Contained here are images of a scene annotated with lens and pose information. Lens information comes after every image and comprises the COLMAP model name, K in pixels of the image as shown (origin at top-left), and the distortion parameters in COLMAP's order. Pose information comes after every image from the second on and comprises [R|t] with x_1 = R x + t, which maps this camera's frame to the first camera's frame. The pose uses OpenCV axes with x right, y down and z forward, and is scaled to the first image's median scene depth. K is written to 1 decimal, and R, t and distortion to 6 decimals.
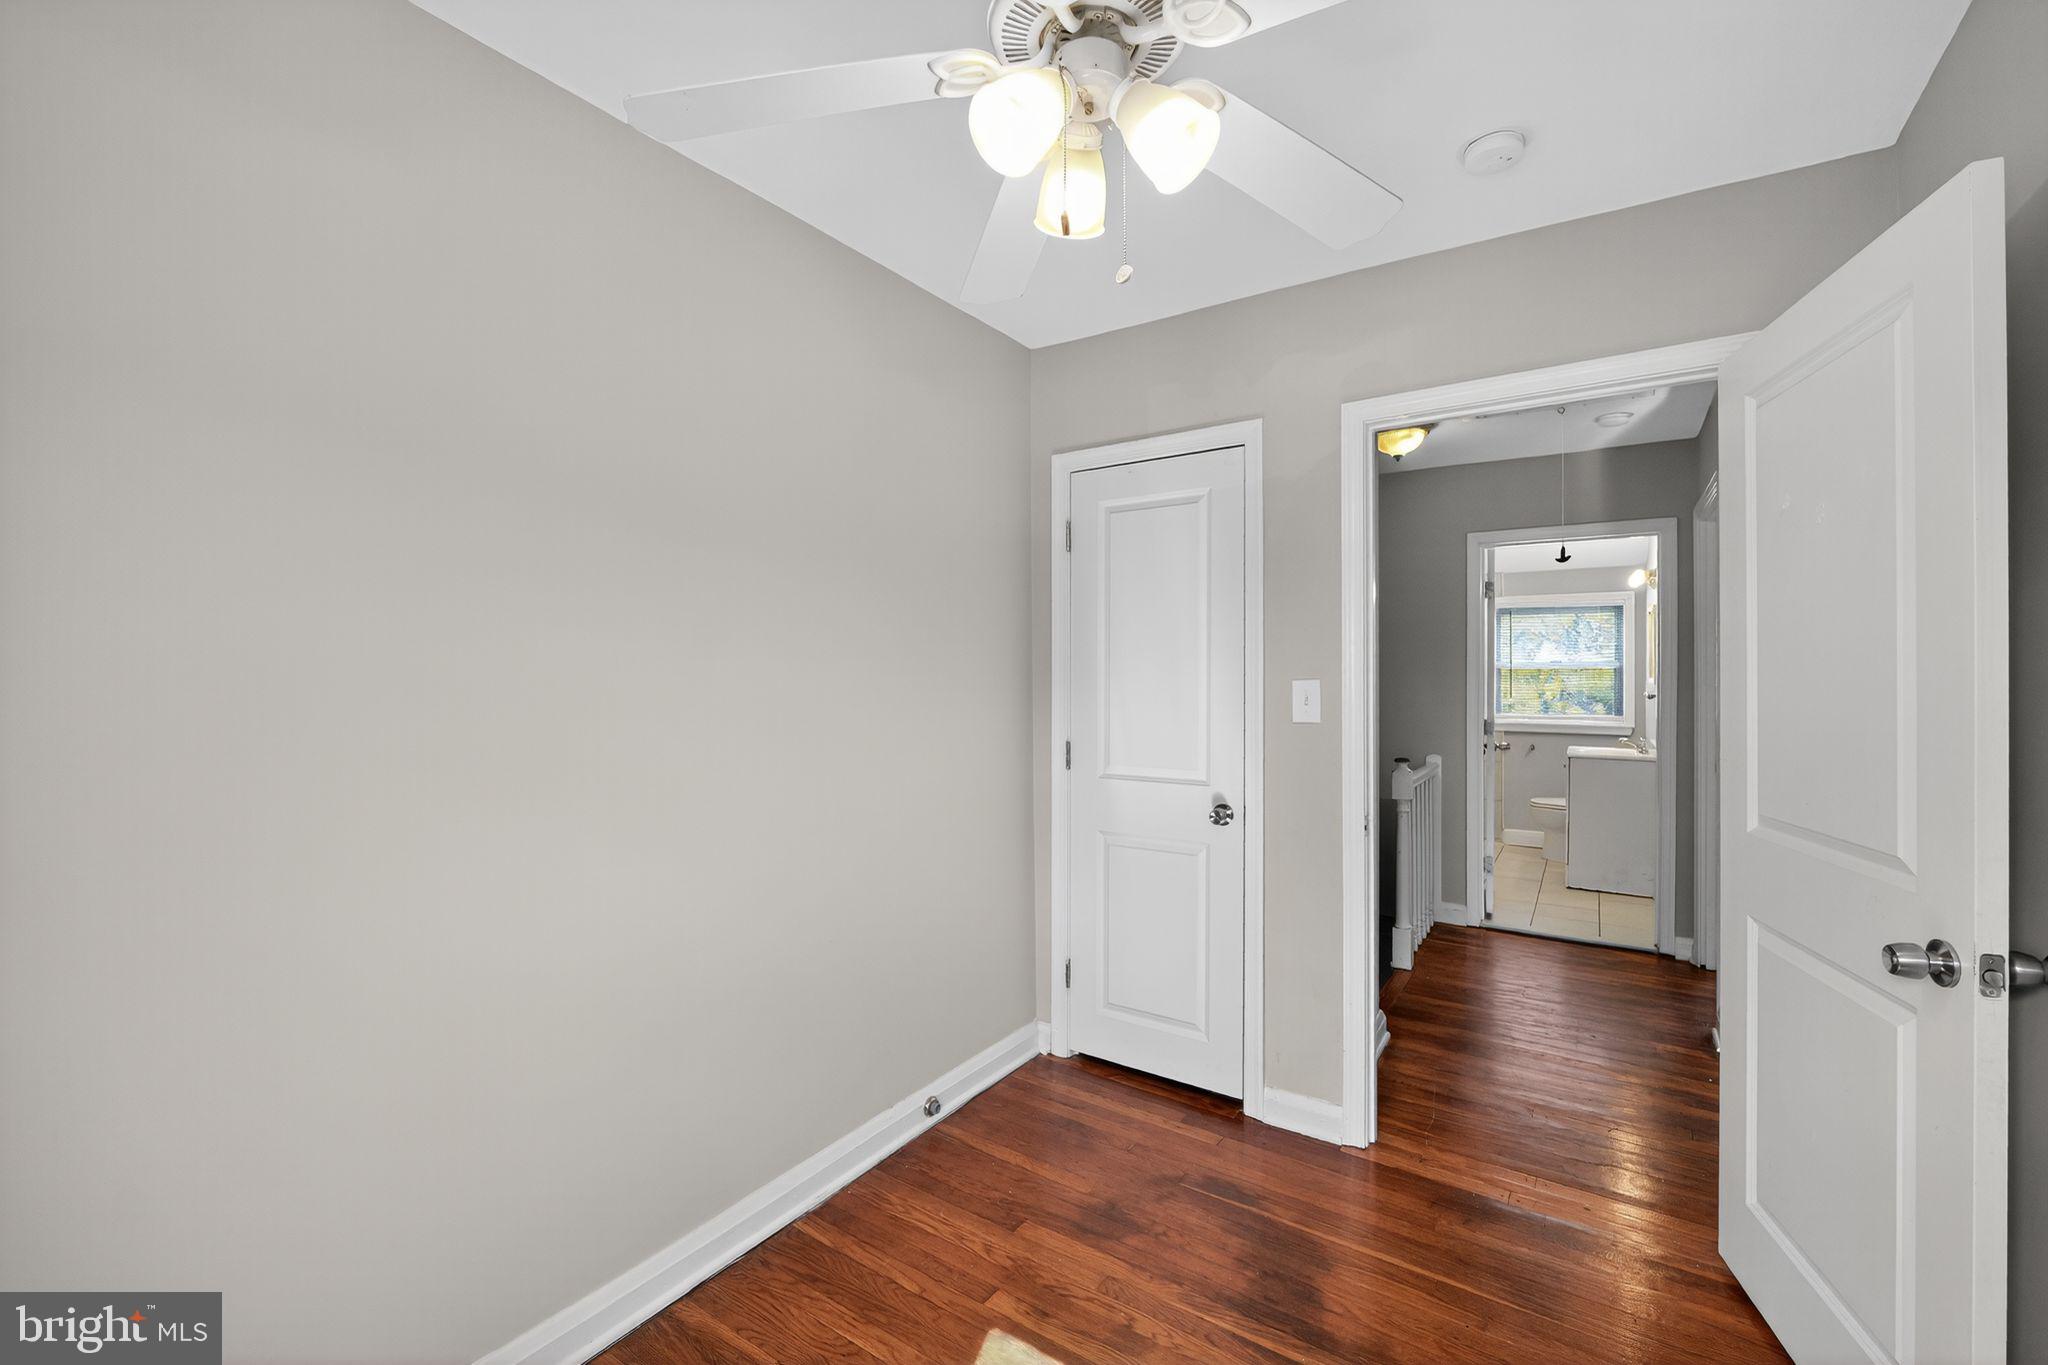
lens RADIAL K [[853.7, 0, 1020.1], [0, 853.7, 677.7], [0, 0, 1]] dist [-0.000910, -0.000121]
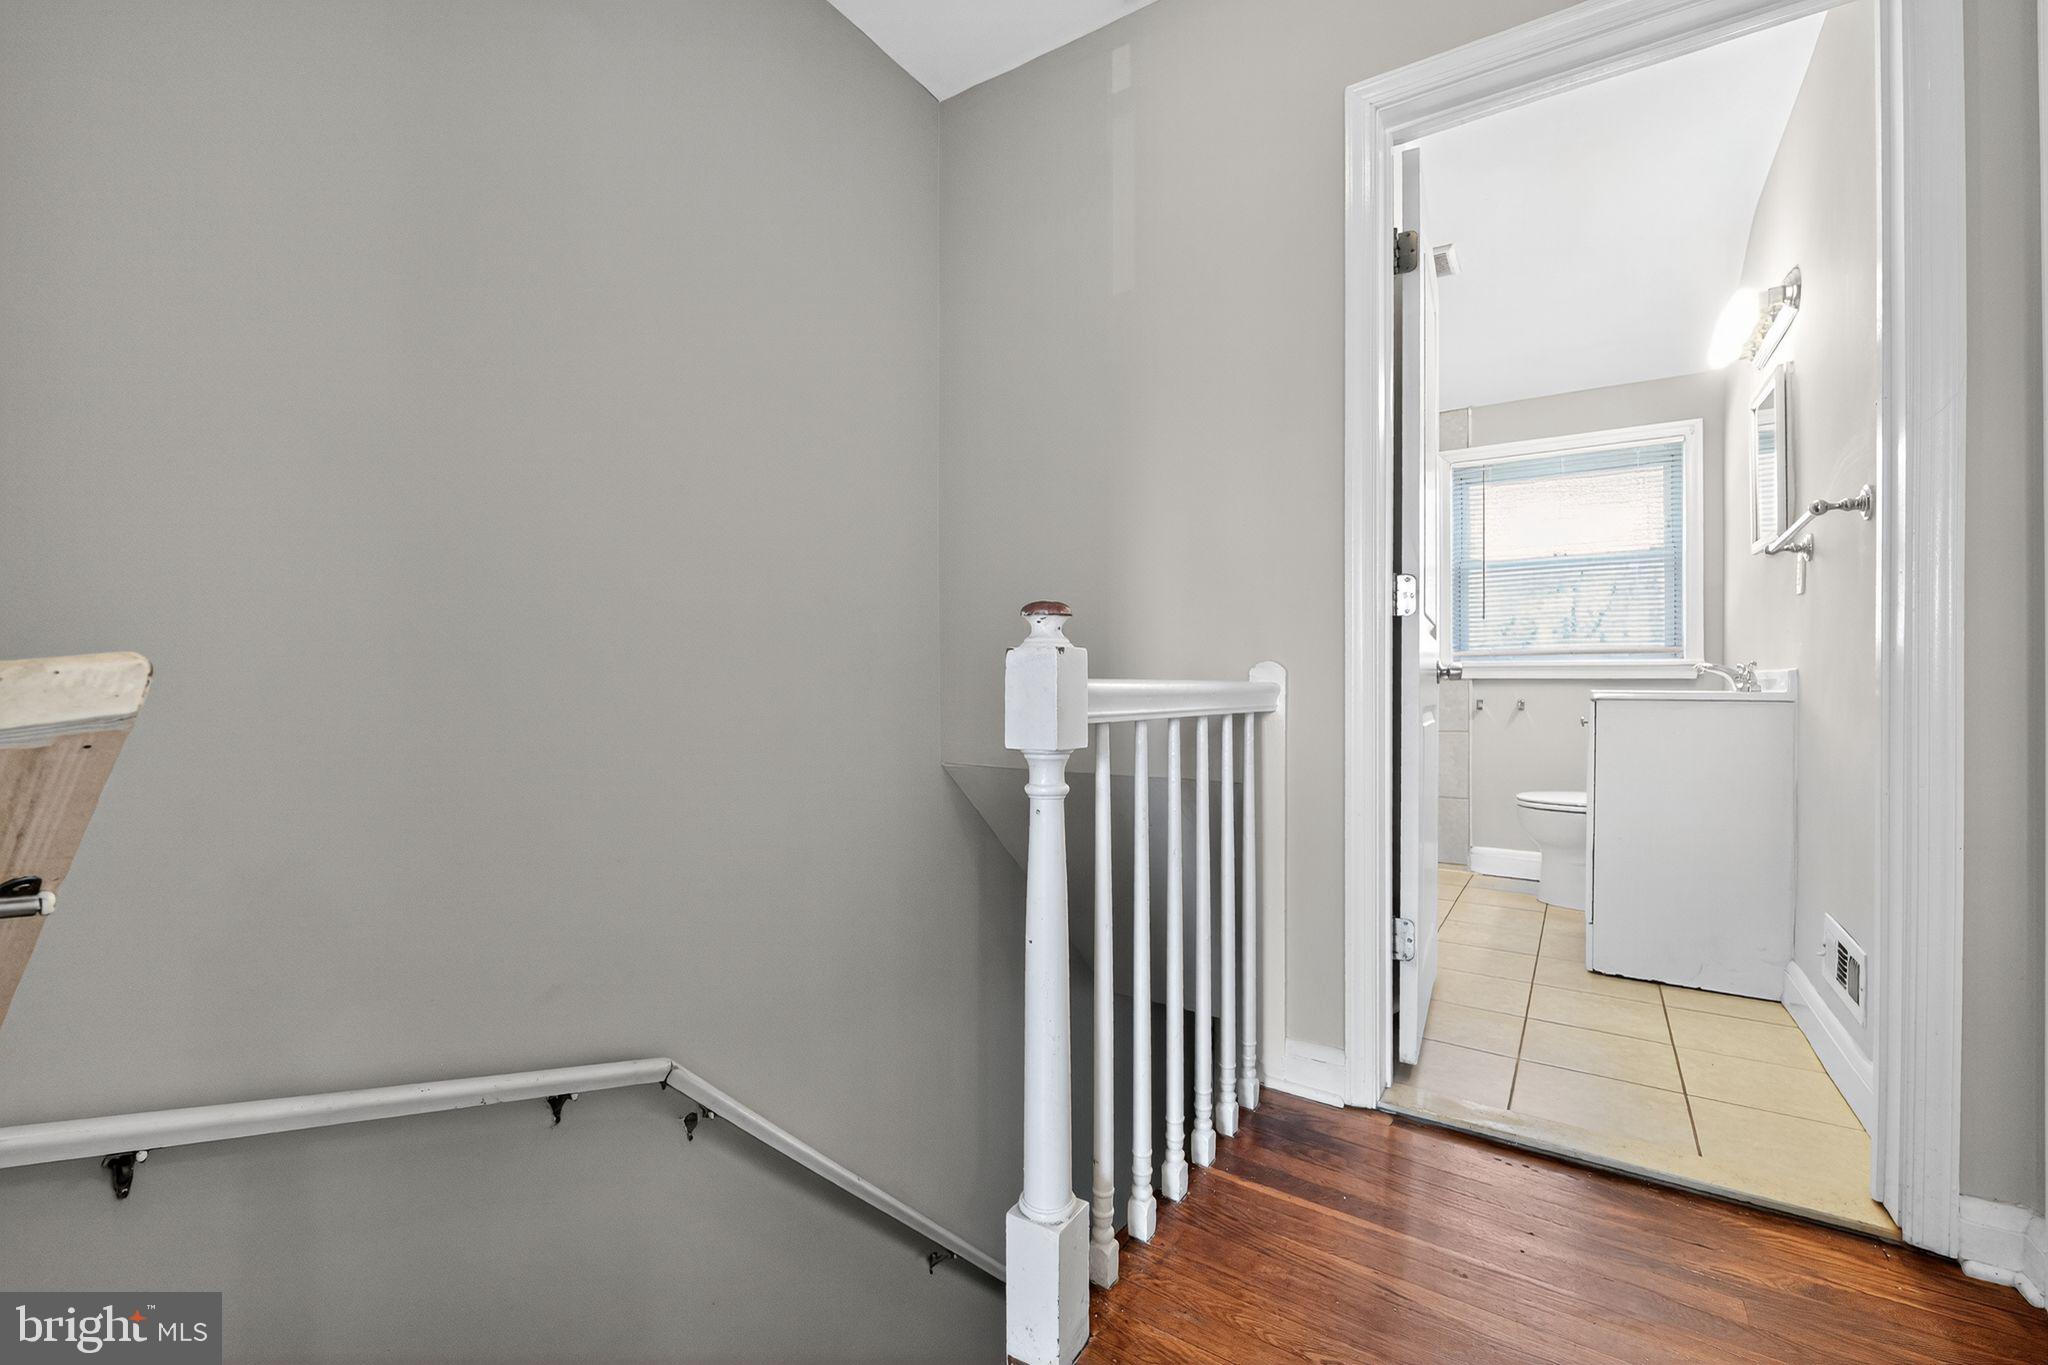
lens RADIAL K [[853.7, 0, 1039.3], [0, 853.7, 681.6], [0, 0, 1]] dist [-0.000910, -0.000121]
pose [[0.999776, 0.004490, 0.020678, 0.370636], [-0.004207, 0.999897, -0.013706, 0.104685], [-0.020738, 0.013616, 0.999692, 0.606810]]
